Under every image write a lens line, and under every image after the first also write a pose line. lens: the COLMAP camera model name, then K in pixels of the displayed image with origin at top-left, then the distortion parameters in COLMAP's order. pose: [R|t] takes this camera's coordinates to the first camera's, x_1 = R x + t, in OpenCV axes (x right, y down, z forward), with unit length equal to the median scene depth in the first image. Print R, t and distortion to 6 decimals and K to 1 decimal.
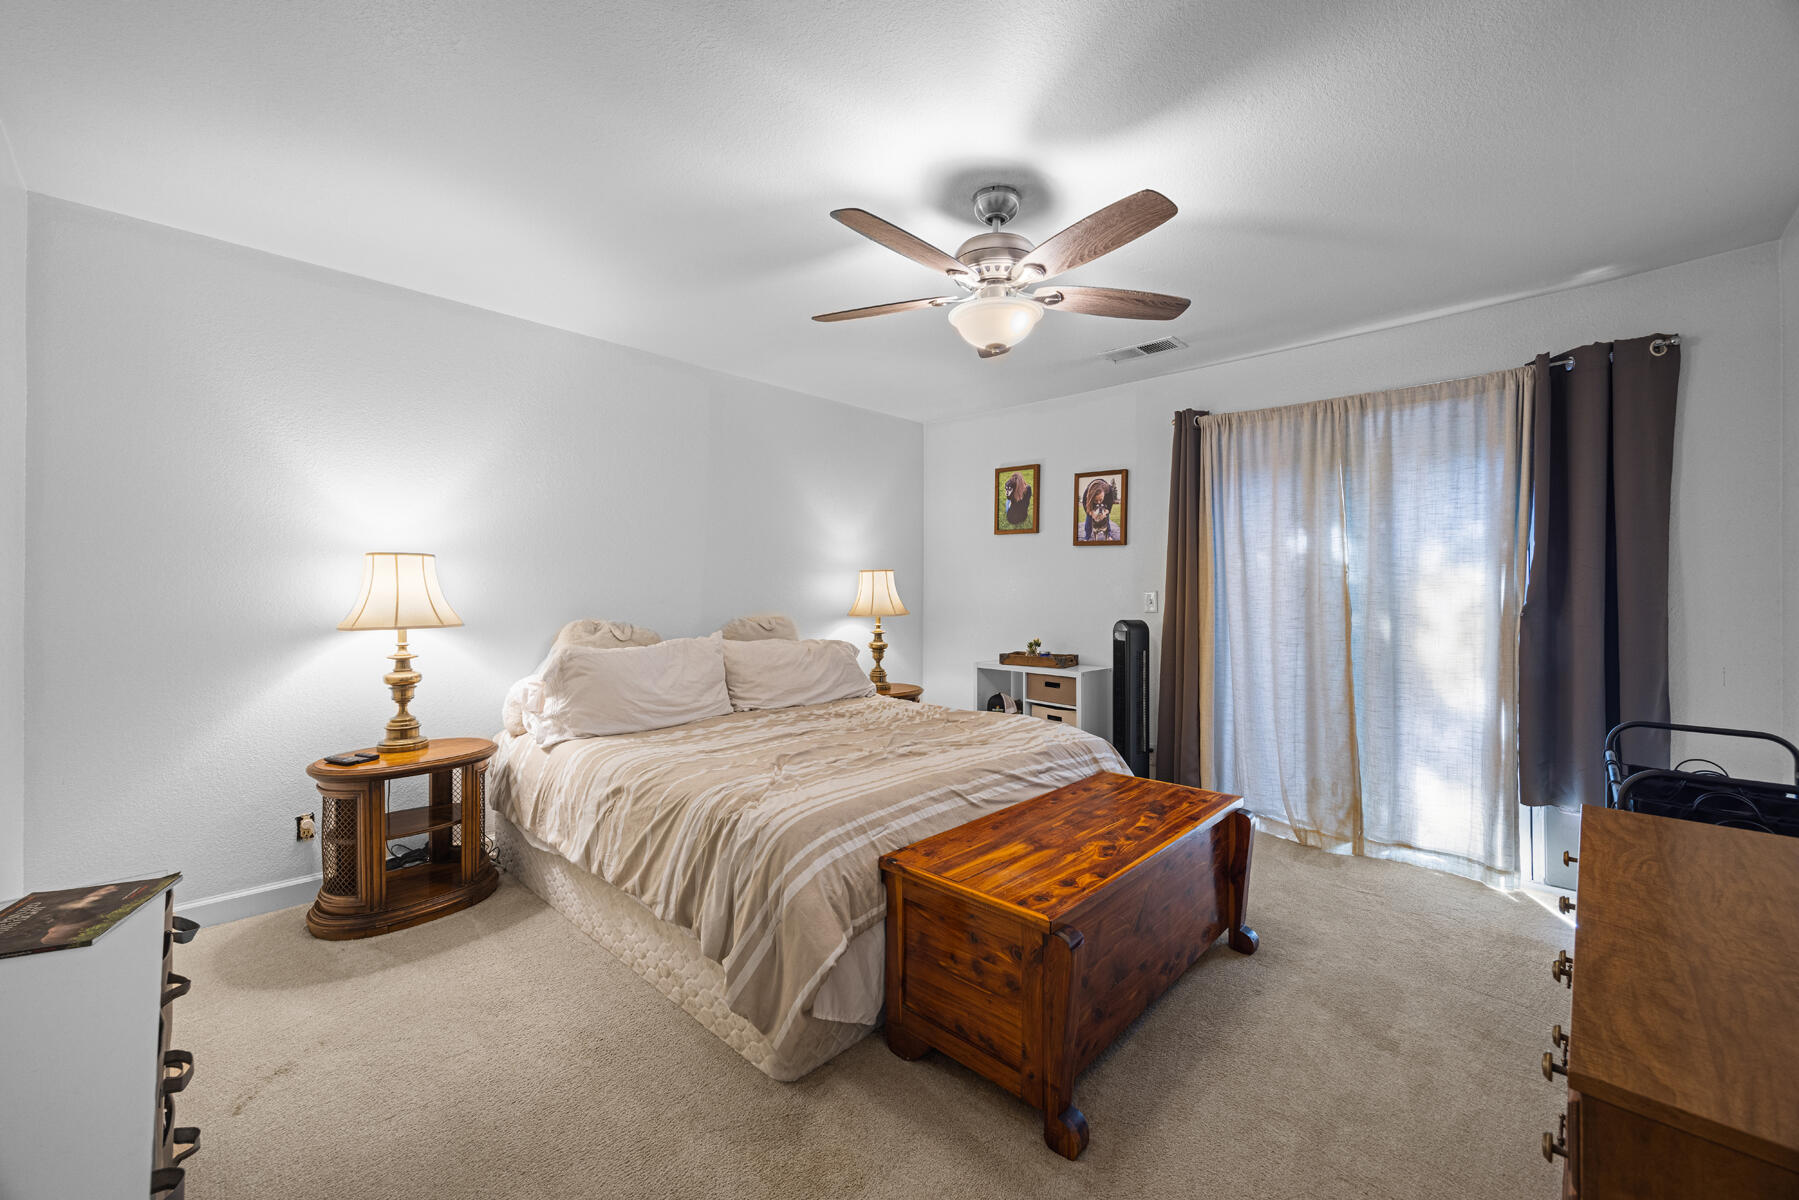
lens RADIAL K [[705.7, 0, 896.0], [0, 705.7, 597.9], [0, 0, 1]] dist [0.004044, -0.000517]
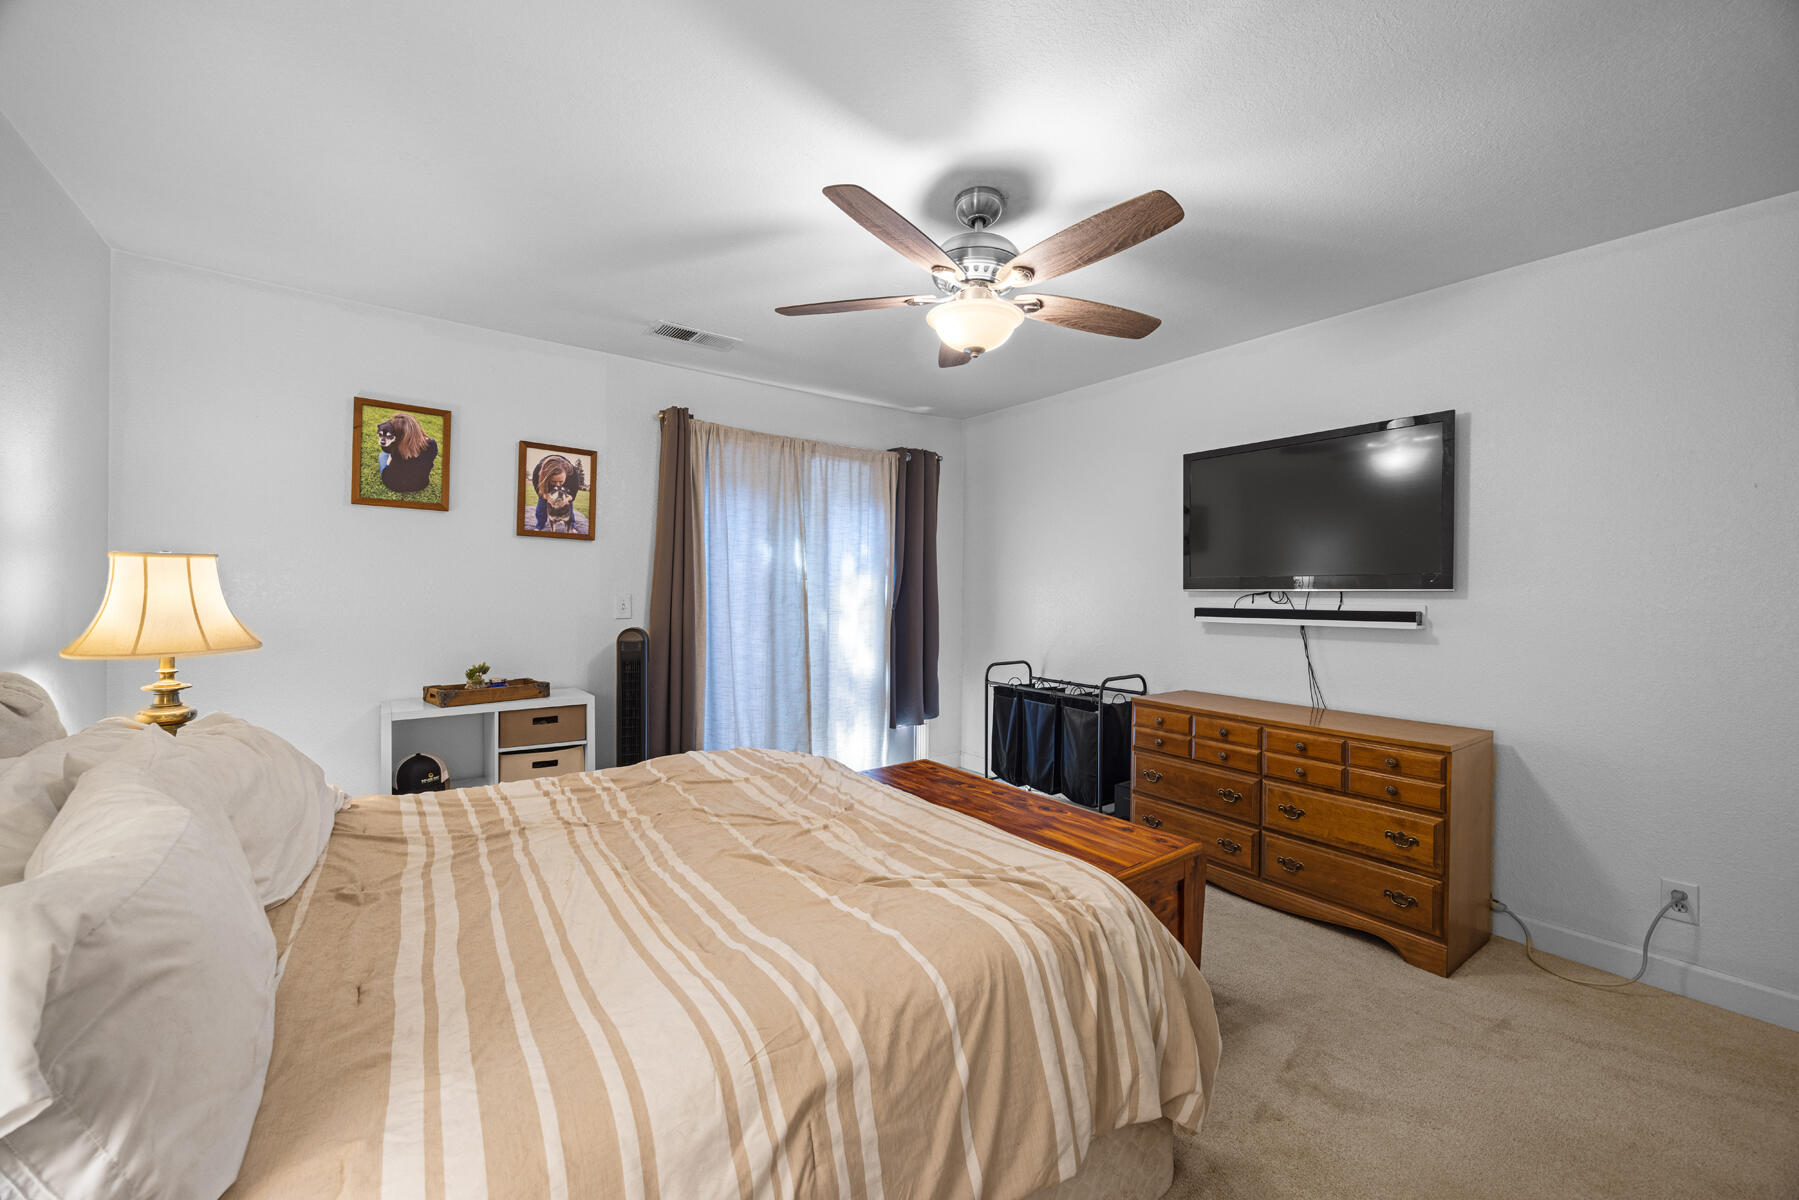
lens RADIAL K [[705.7, 0, 871.2], [0, 705.7, 599.1], [0, 0, 1]] dist [0.004044, -0.000517]
pose [[0.161108, -0.017615, 0.986780, -0.461361], [0.008849, 0.999826, 0.016403, -0.015274], [-0.986897, 0.006089, 0.161235, 0.532766]]
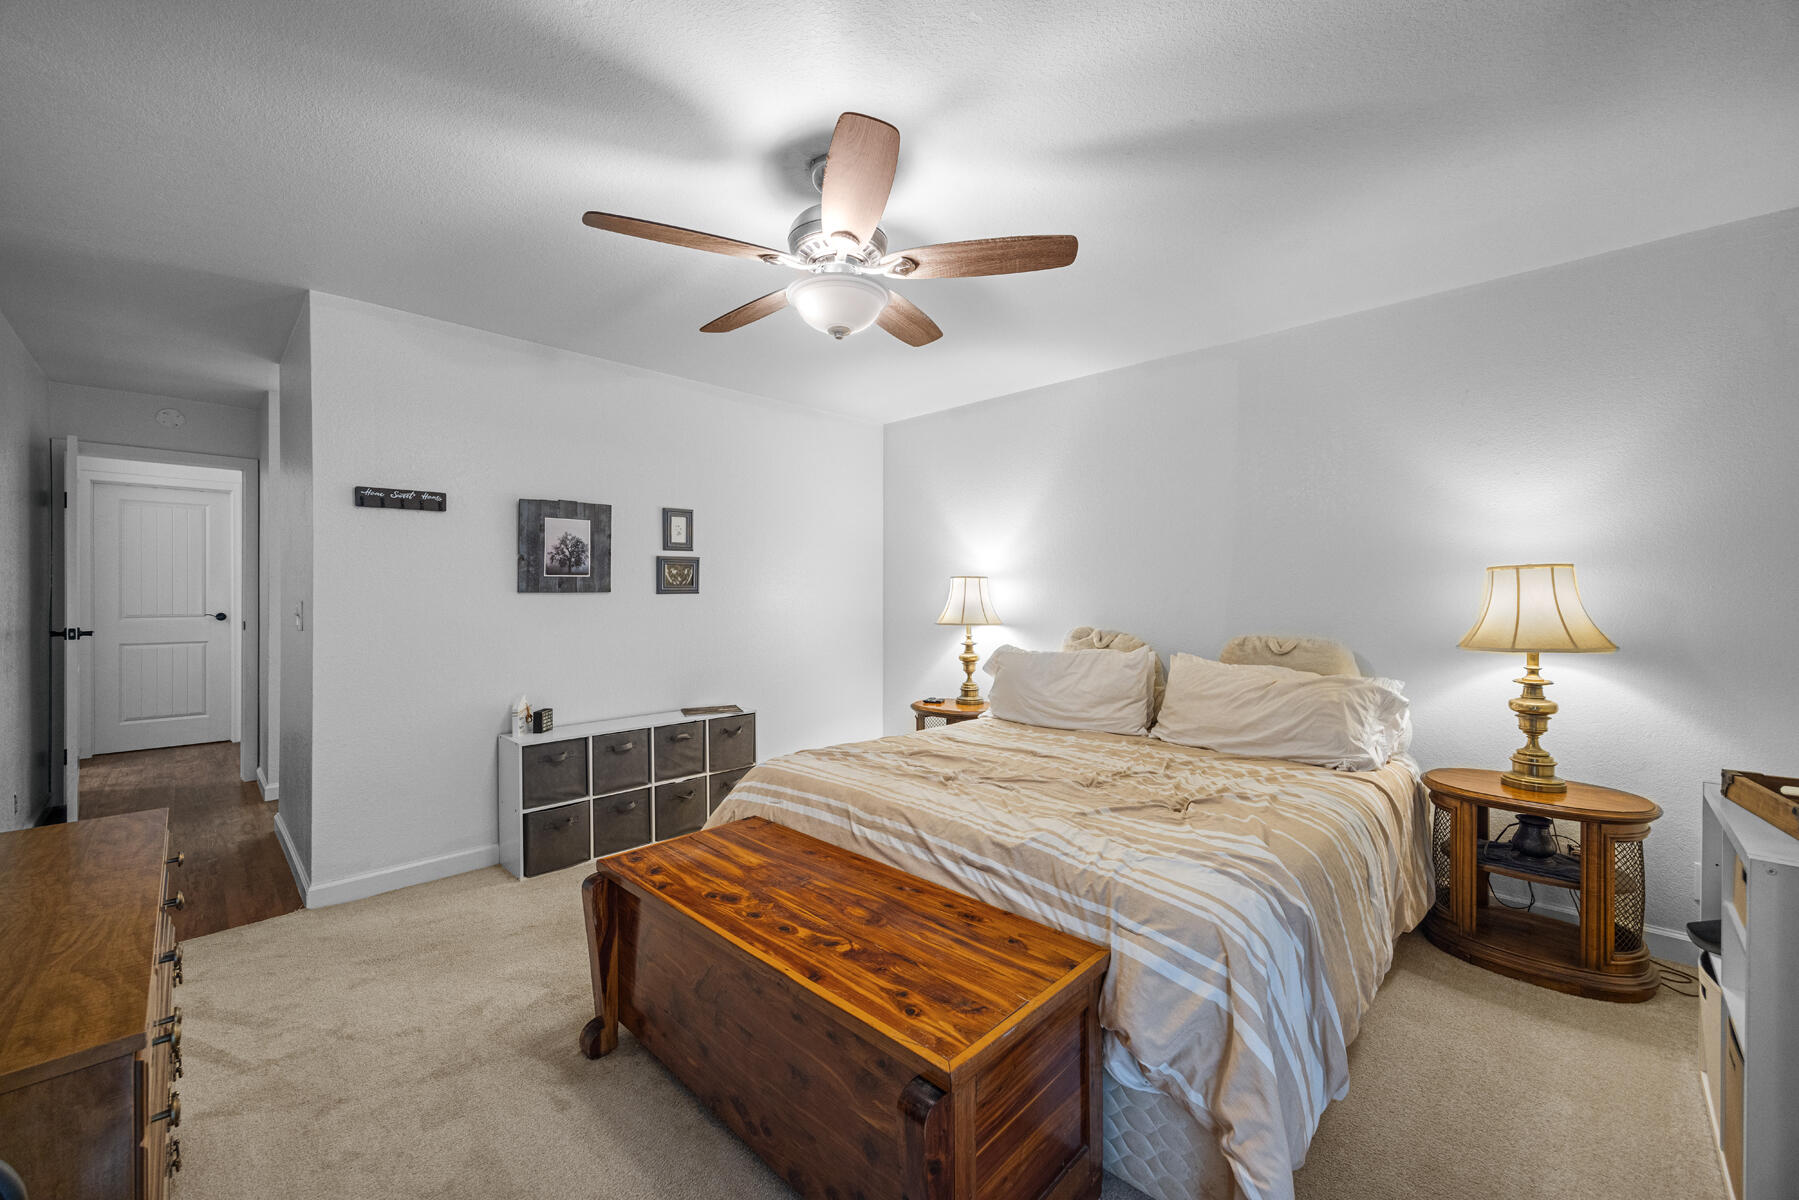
lens RADIAL K [[705.7, 0, 899.3], [0, 705.7, 588.7], [0, 0, 1]] dist [0.004044, -0.000517]
pose [[-0.002909, -0.017484, -0.999843, 0.560065], [-0.021710, 0.999613, -0.017417, -0.003774], [0.999760, 0.021656, -0.003287, 0.581129]]
